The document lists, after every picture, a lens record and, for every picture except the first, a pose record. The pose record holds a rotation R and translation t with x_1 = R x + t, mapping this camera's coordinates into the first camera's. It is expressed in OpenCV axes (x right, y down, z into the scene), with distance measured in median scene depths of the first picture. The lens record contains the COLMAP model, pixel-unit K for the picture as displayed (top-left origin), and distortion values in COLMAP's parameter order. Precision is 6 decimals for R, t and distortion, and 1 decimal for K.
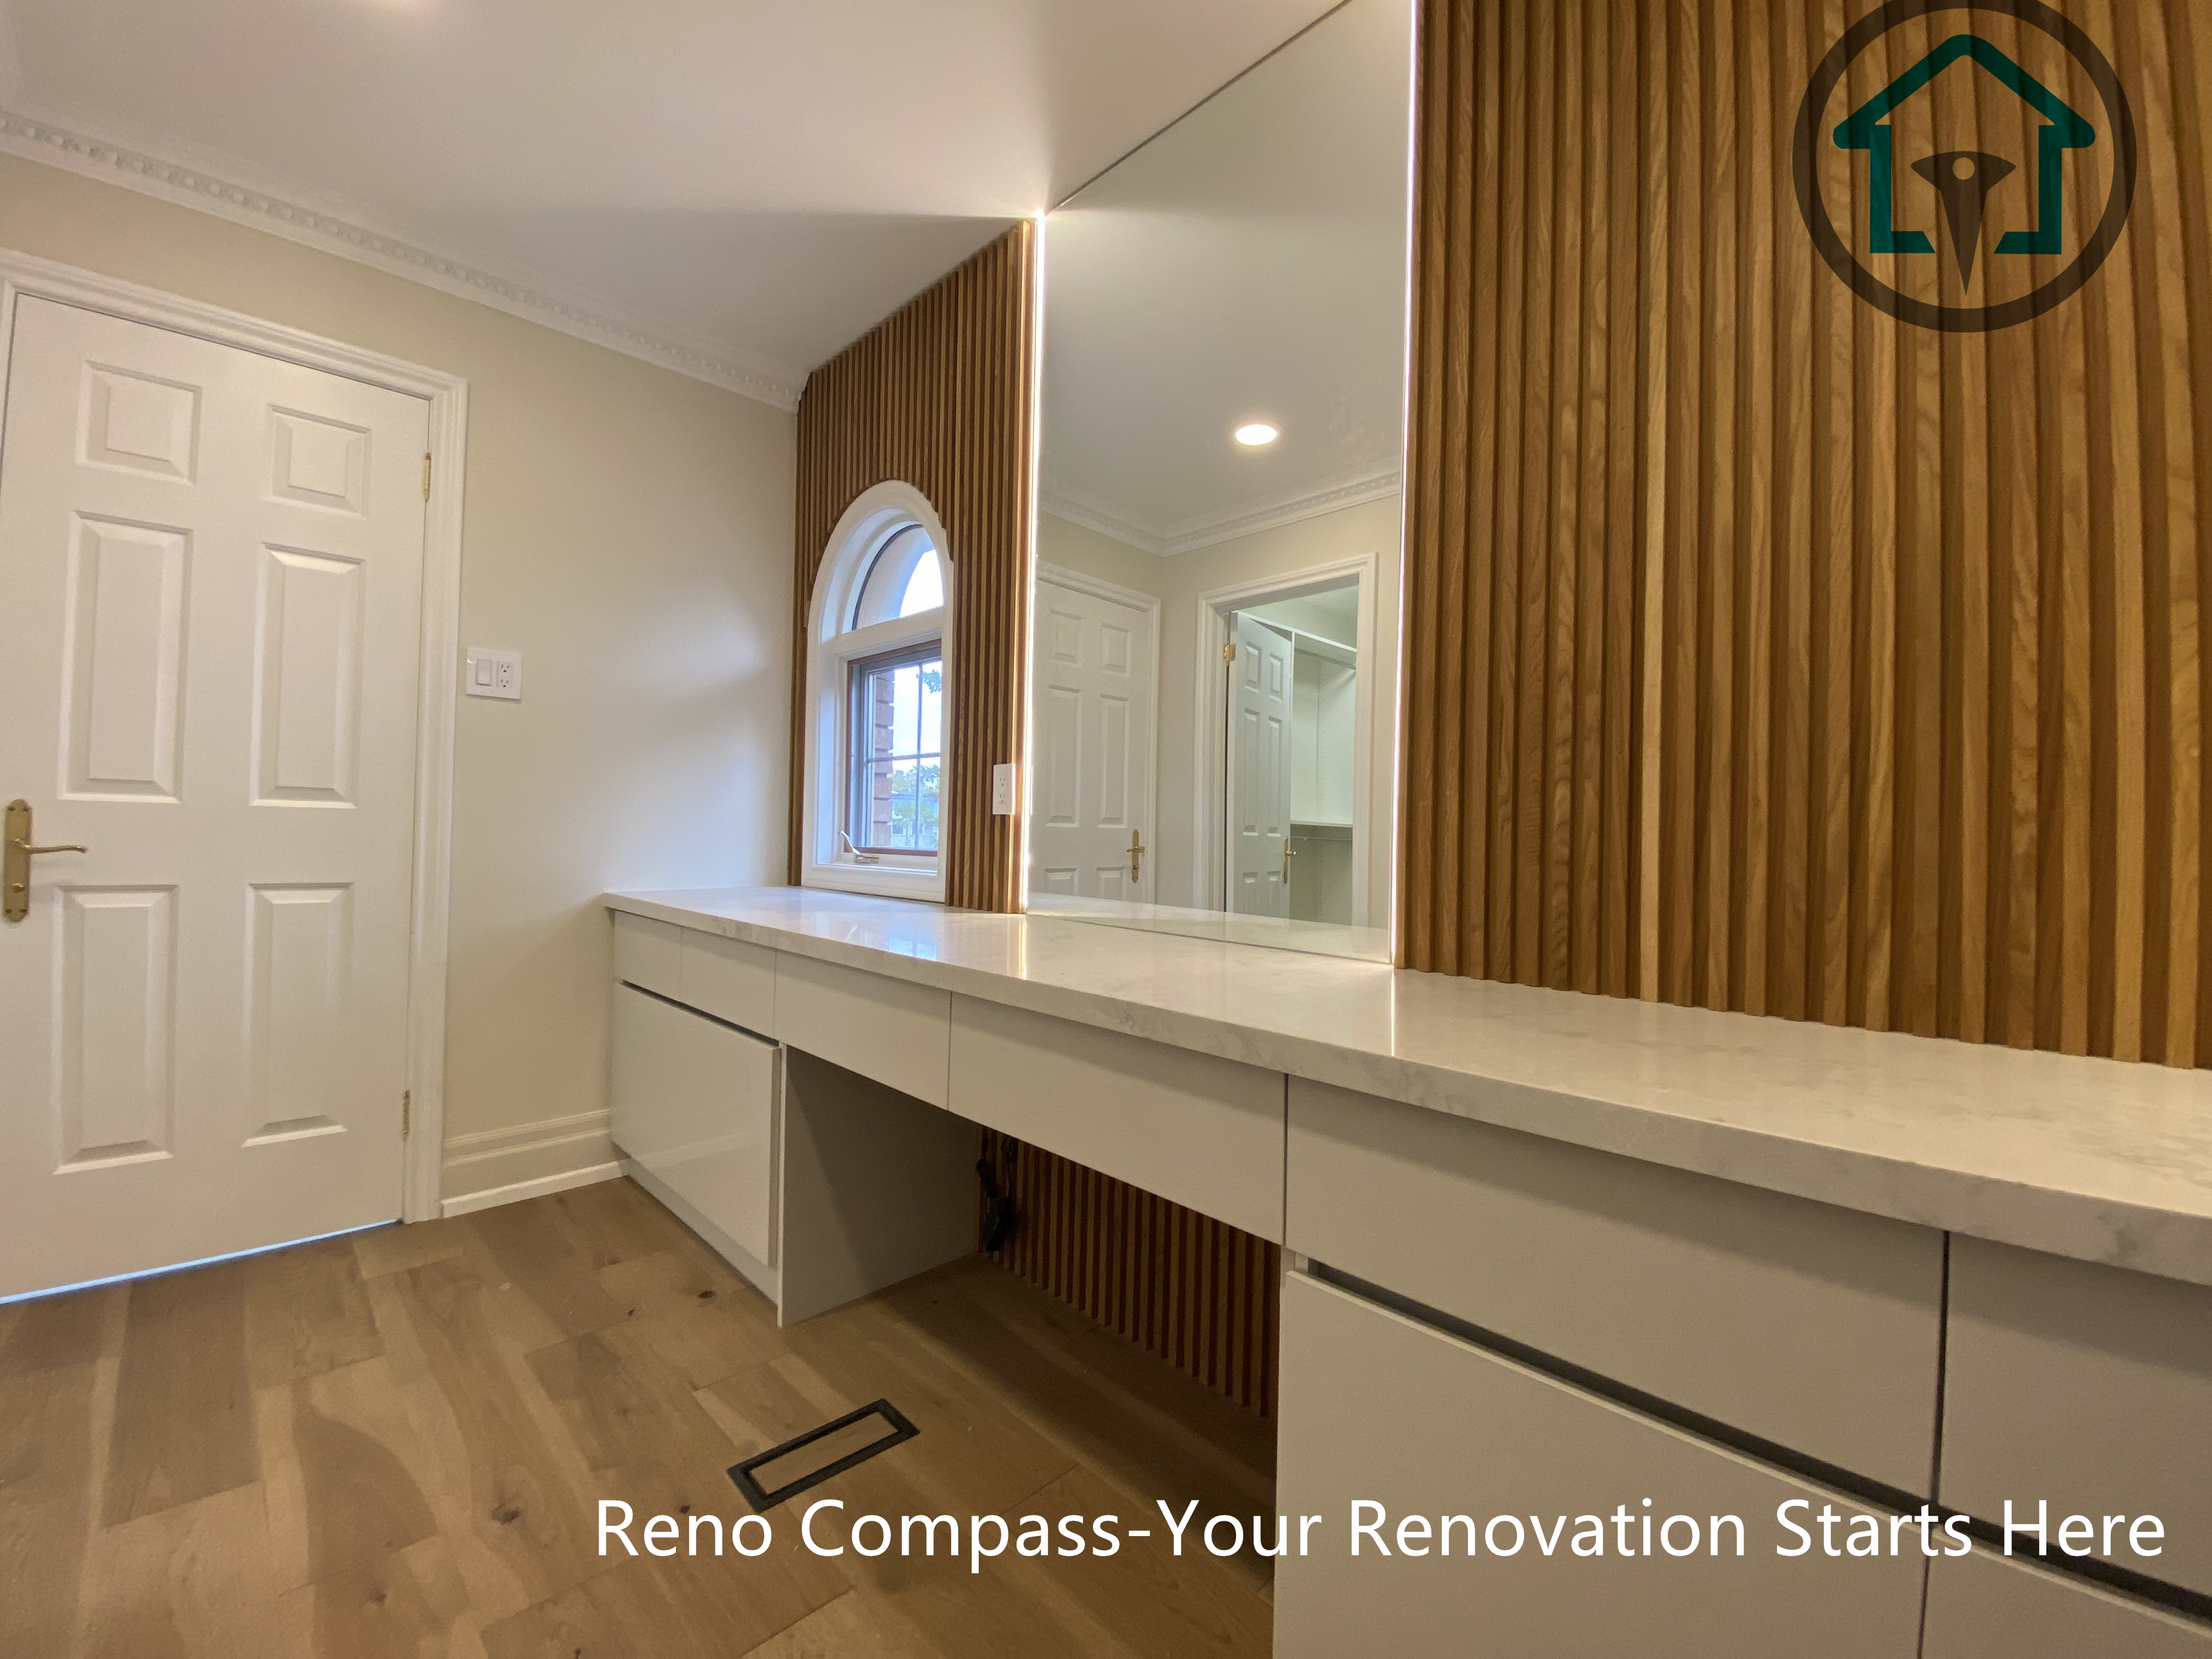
lens RADIAL K [[885.7, 0, 1104.9], [0, 885.7, 826.6], [0, 0, 1]] dist [0.026691, -0.024010]
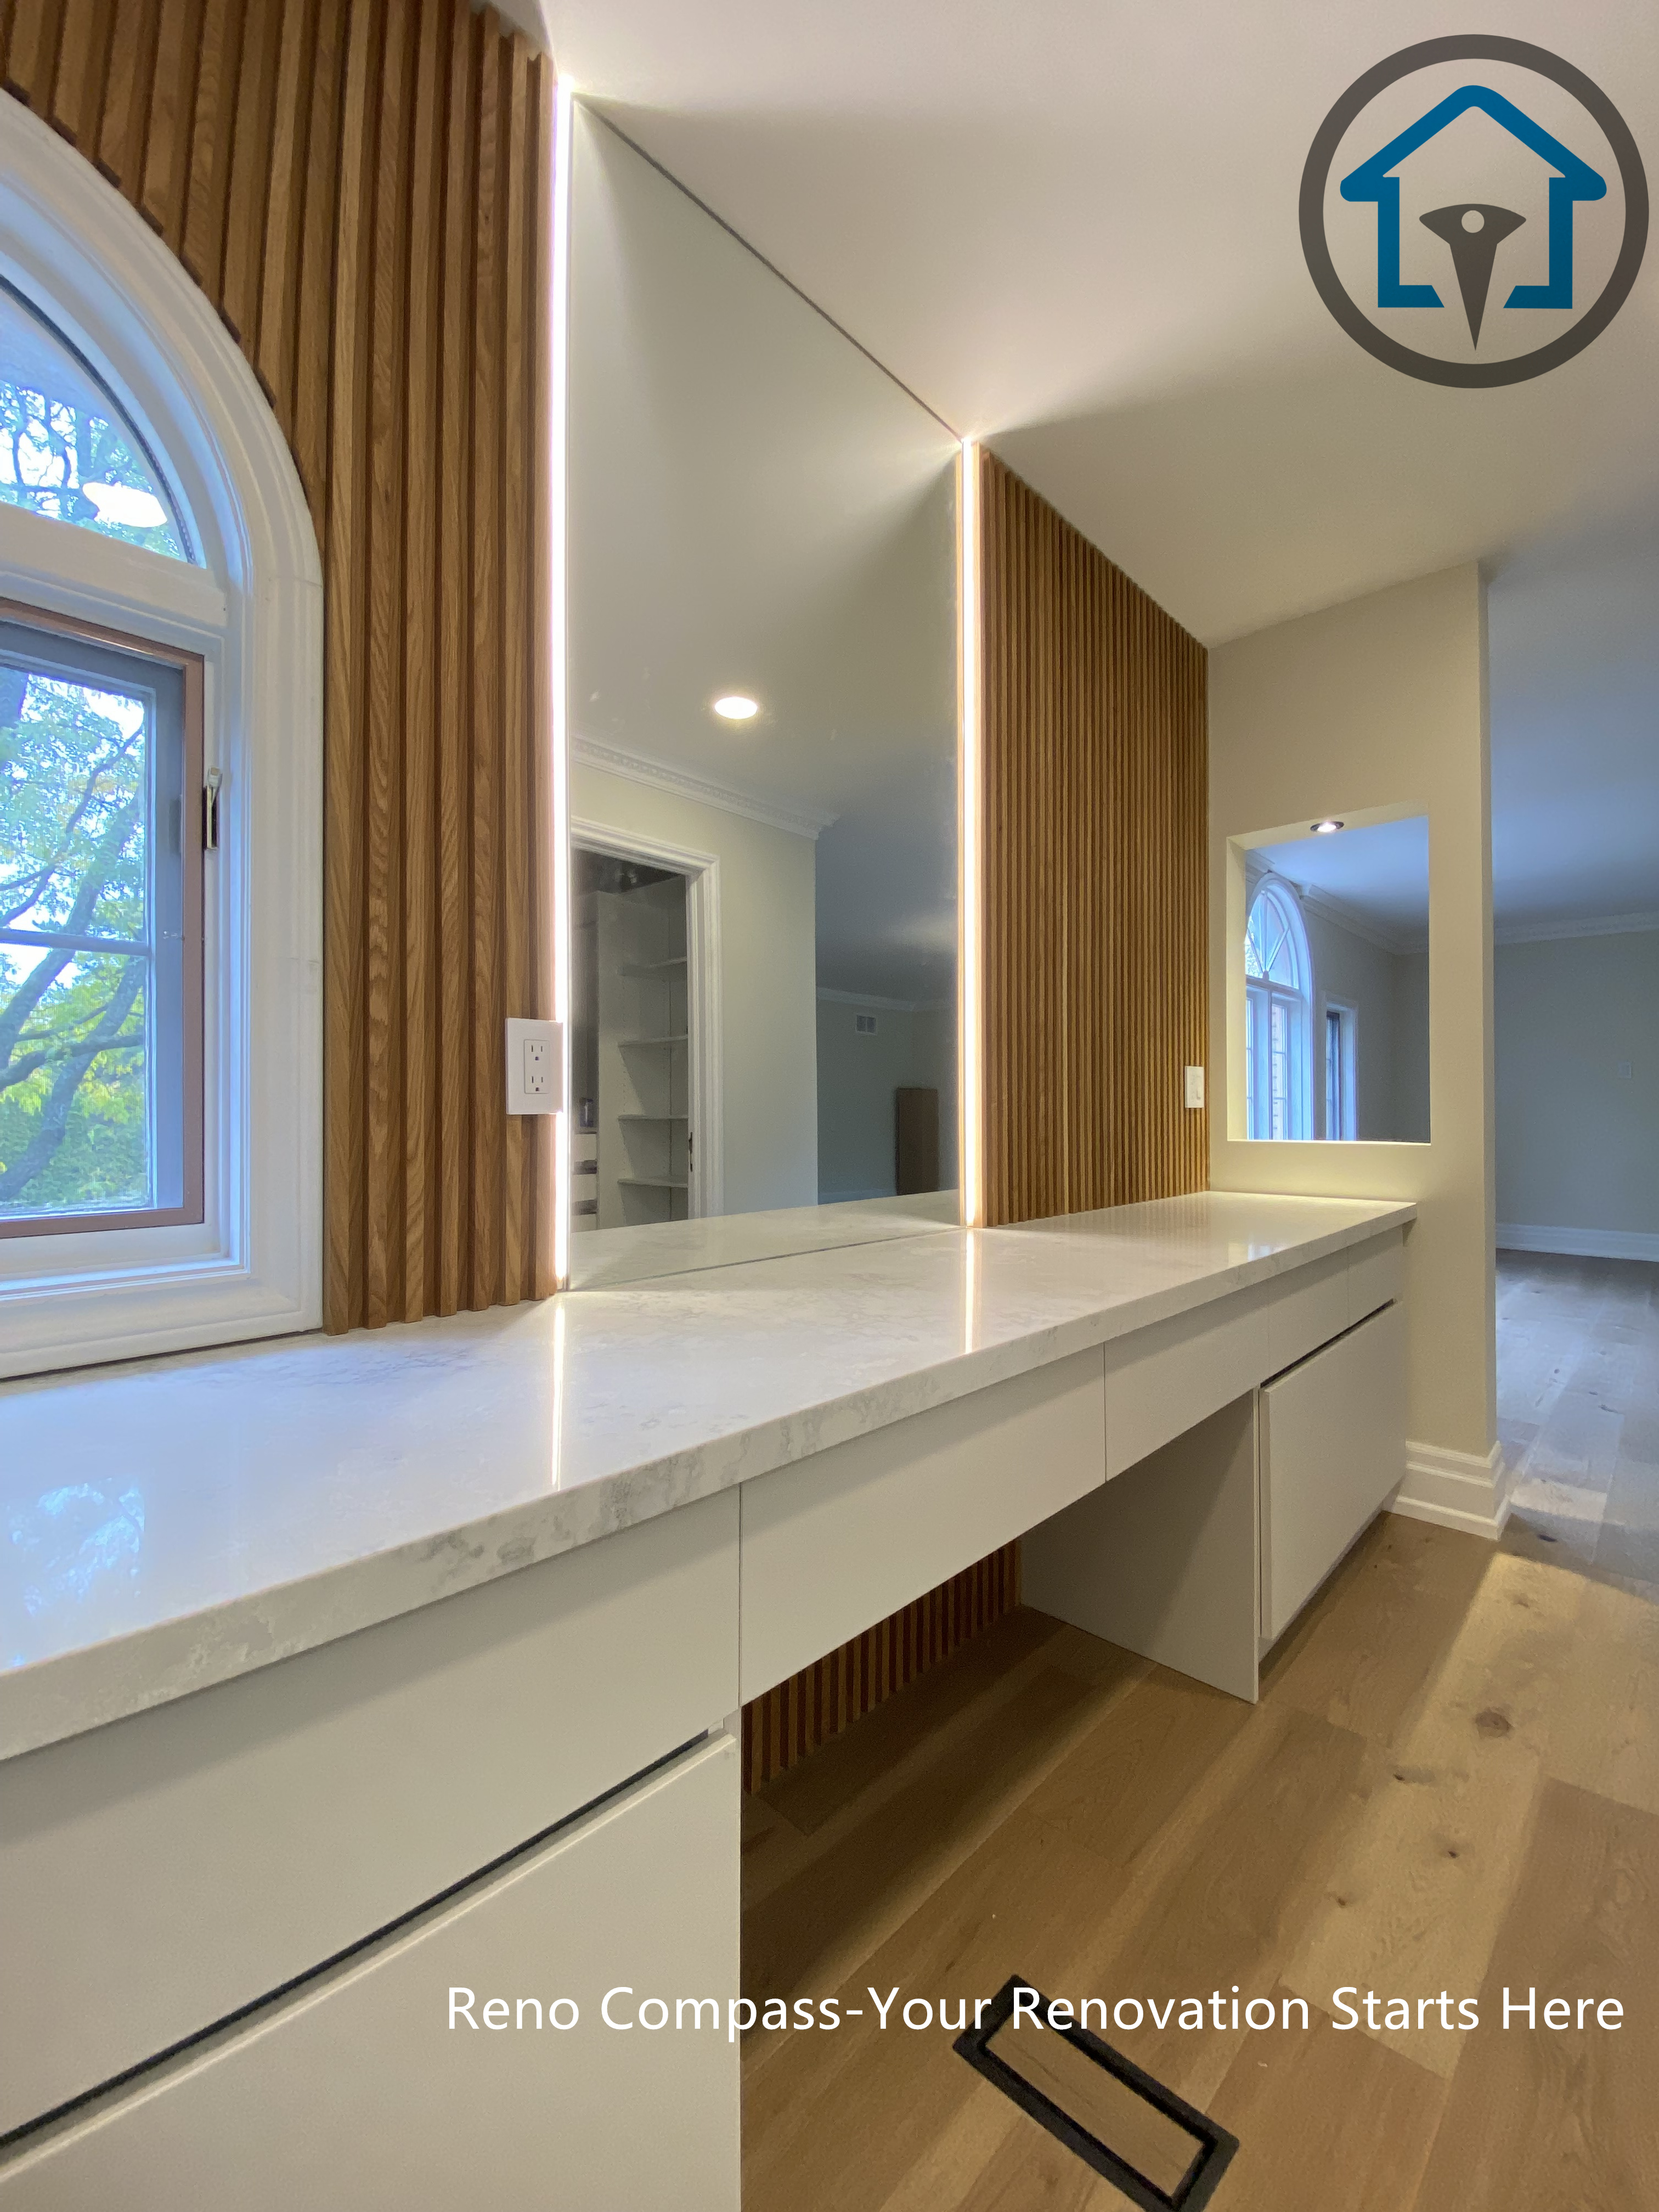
lens RADIAL K [[884.3, 0, 829.5], [0, 884.3, 1106.0], [0, 0, 1]] dist [0.028282, -0.024105]
pose [[-0.008273, -0.011410, 0.999901, -1.015833], [-0.003882, 0.999928, 0.011378, -0.039516], [-0.999958, -0.003788, -0.008317, 1.279955]]
